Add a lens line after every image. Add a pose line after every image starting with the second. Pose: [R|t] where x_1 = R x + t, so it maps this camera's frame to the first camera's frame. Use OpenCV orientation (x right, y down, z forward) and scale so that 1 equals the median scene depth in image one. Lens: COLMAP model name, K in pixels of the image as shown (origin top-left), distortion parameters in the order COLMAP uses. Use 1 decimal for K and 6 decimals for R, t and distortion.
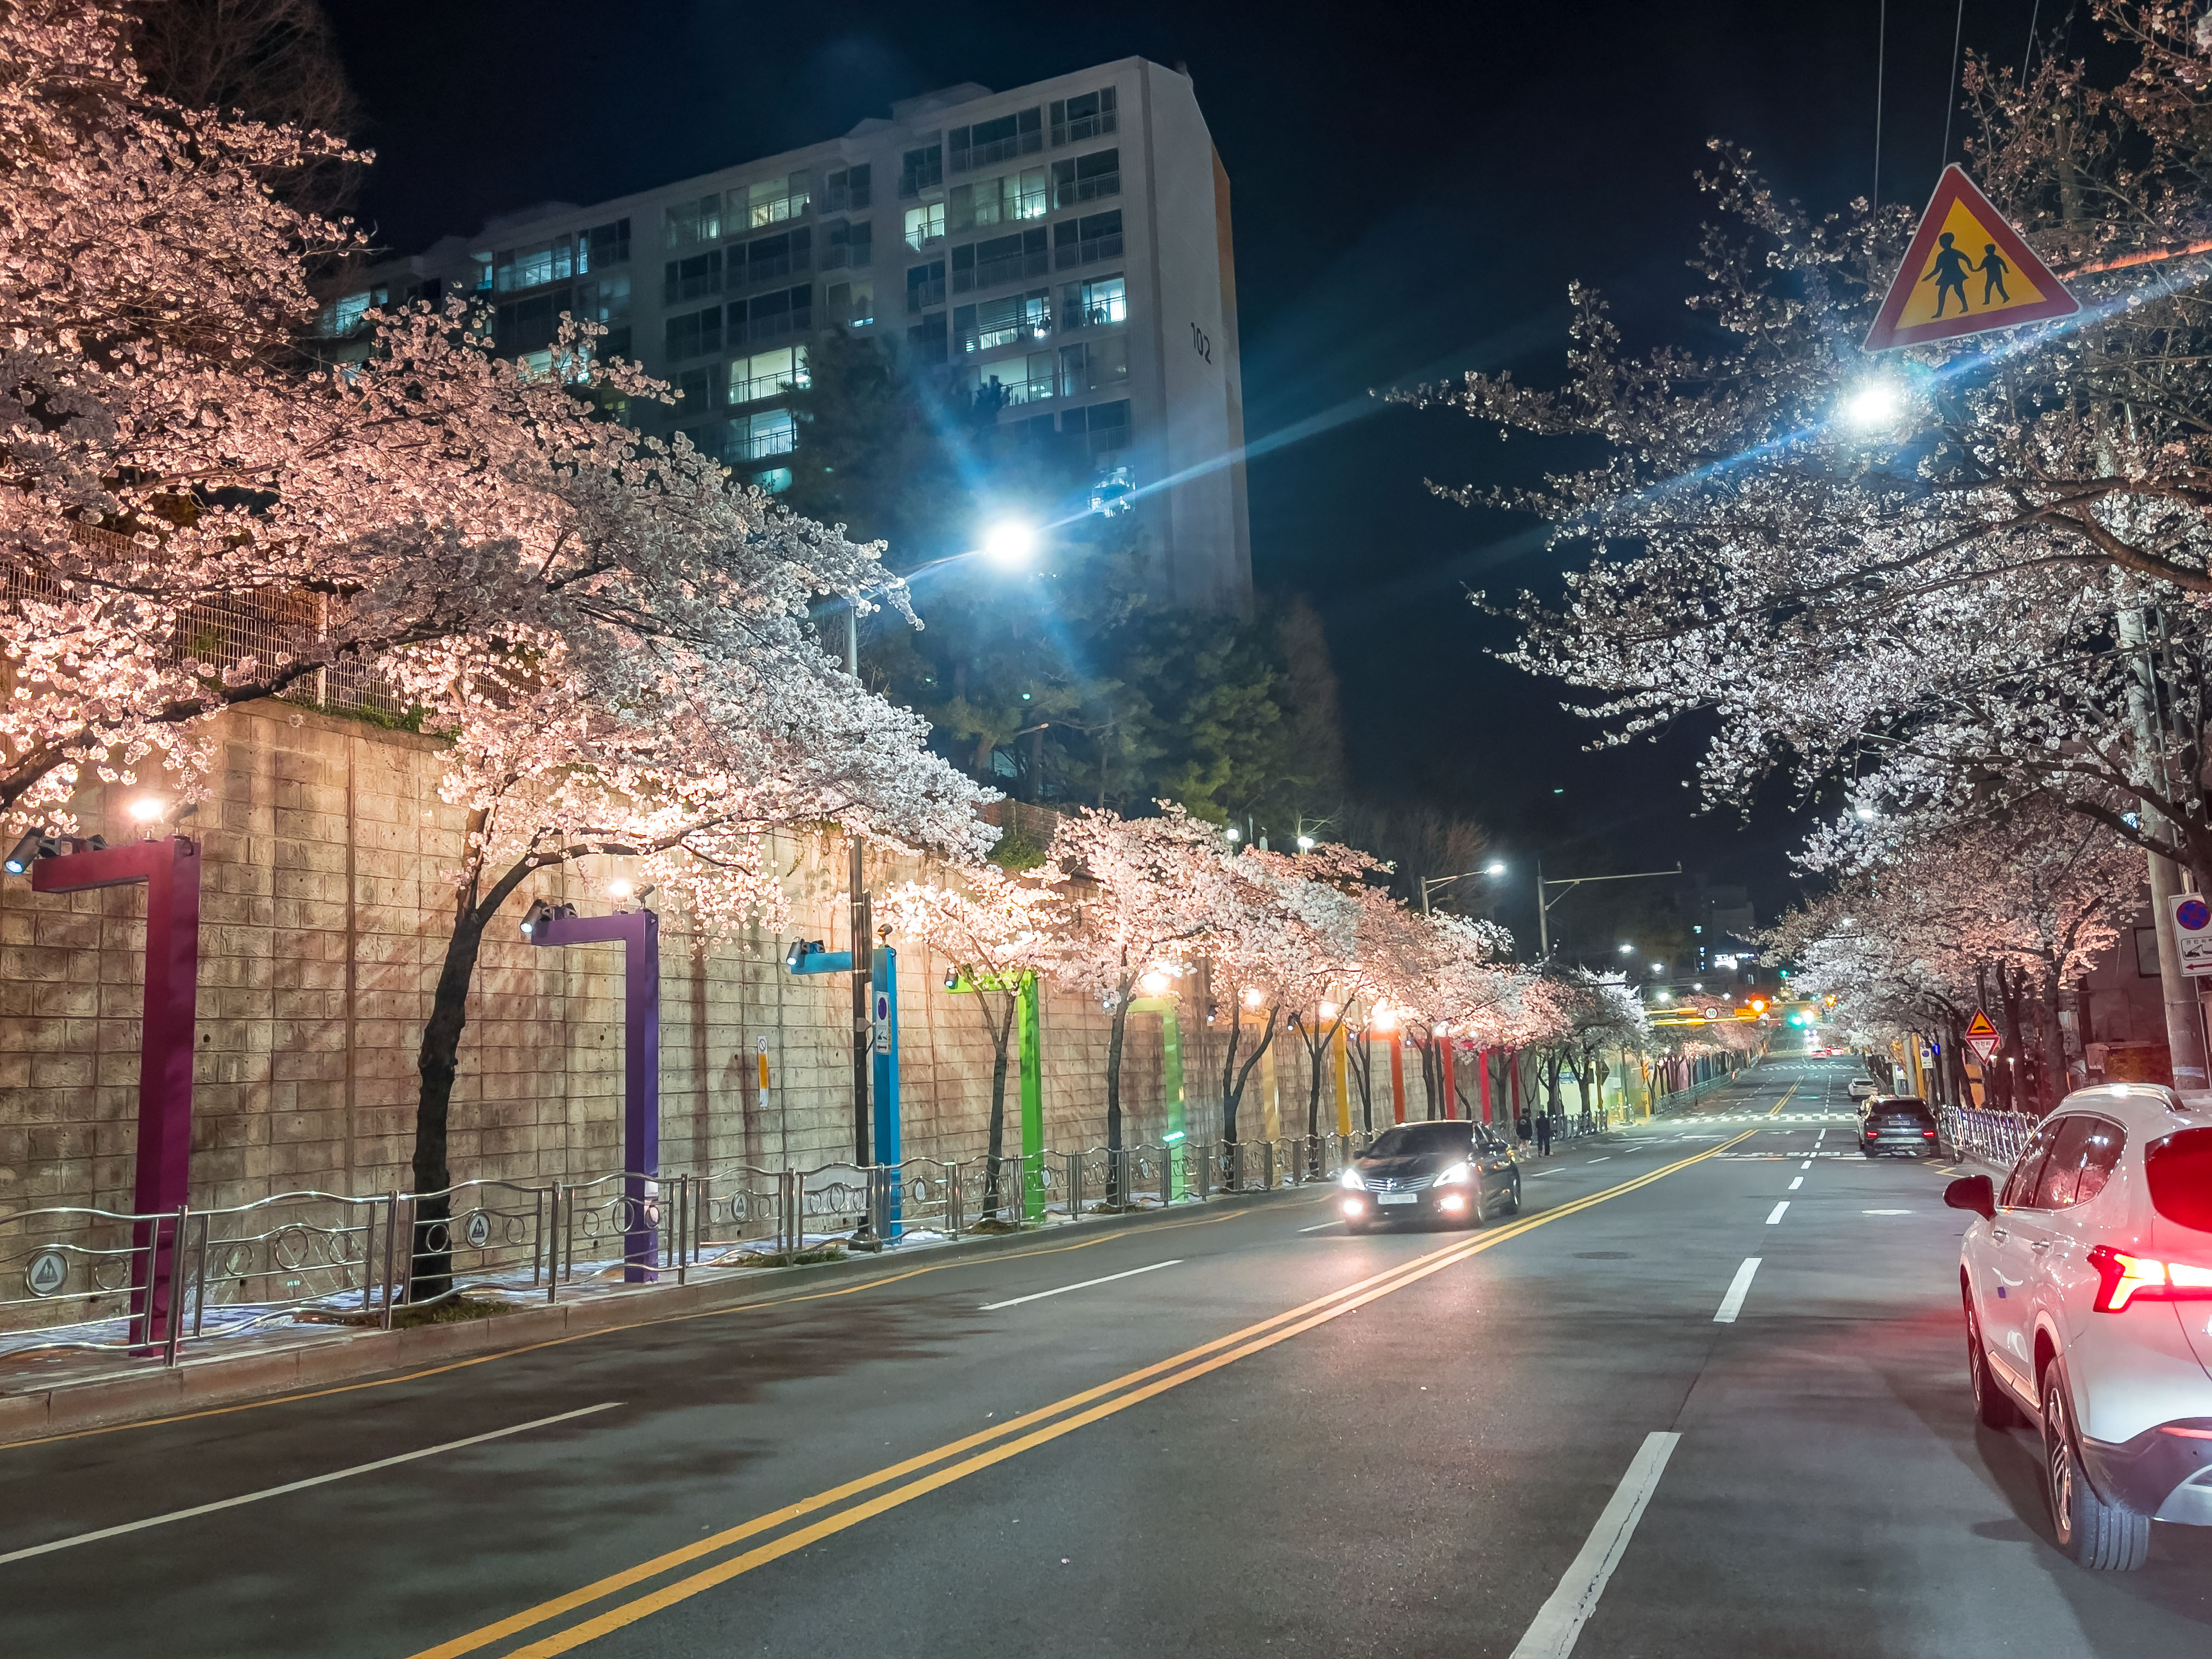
lens RADIAL K [[1802.0, 0, 1106.0], [0, 1802.0, 829.5], [0, 0, 1]] dist [0.070634, 0.001924]
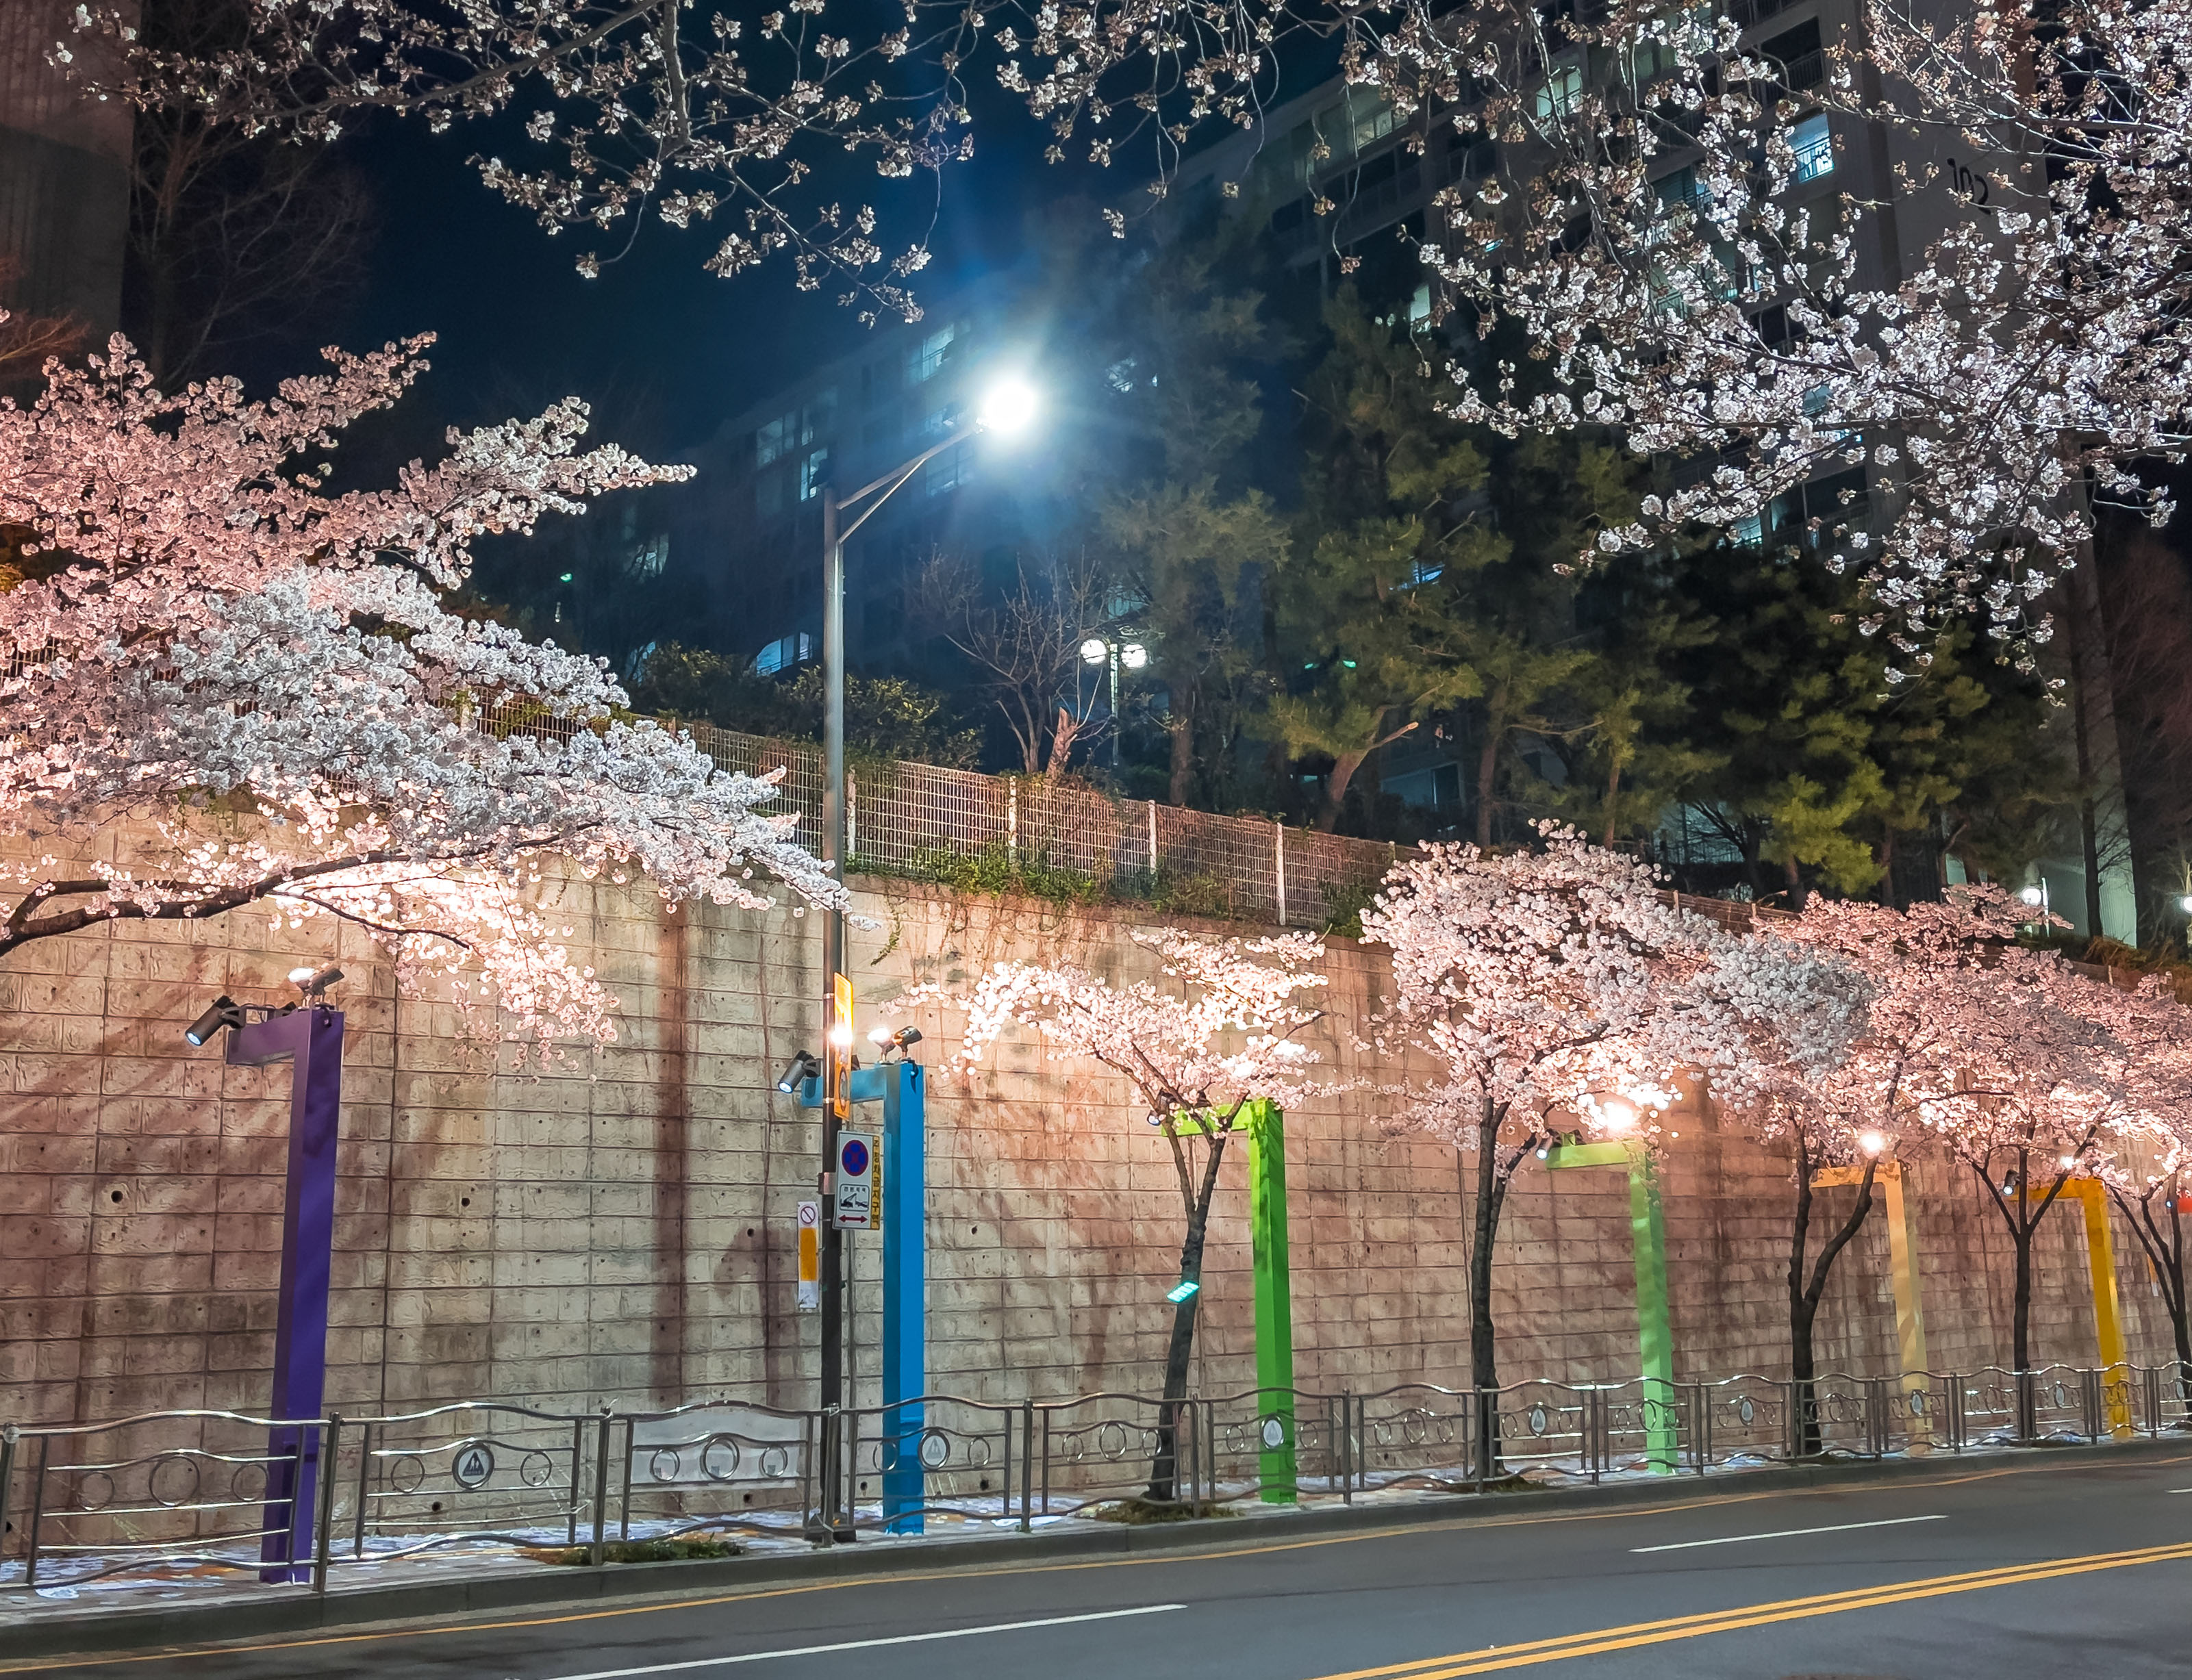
lens RADIAL K [[2212.8, 0, 1093.5], [0, 2212.8, 884.0], [0, 0, 1]] dist [-0.066125, 0.292279]
pose [[0.898470, -0.060577, -0.434836, 0.311049], [0.047364, 0.998029, -0.041172, 0.040762], [0.436473, 0.016396, 0.899568, 0.355903]]
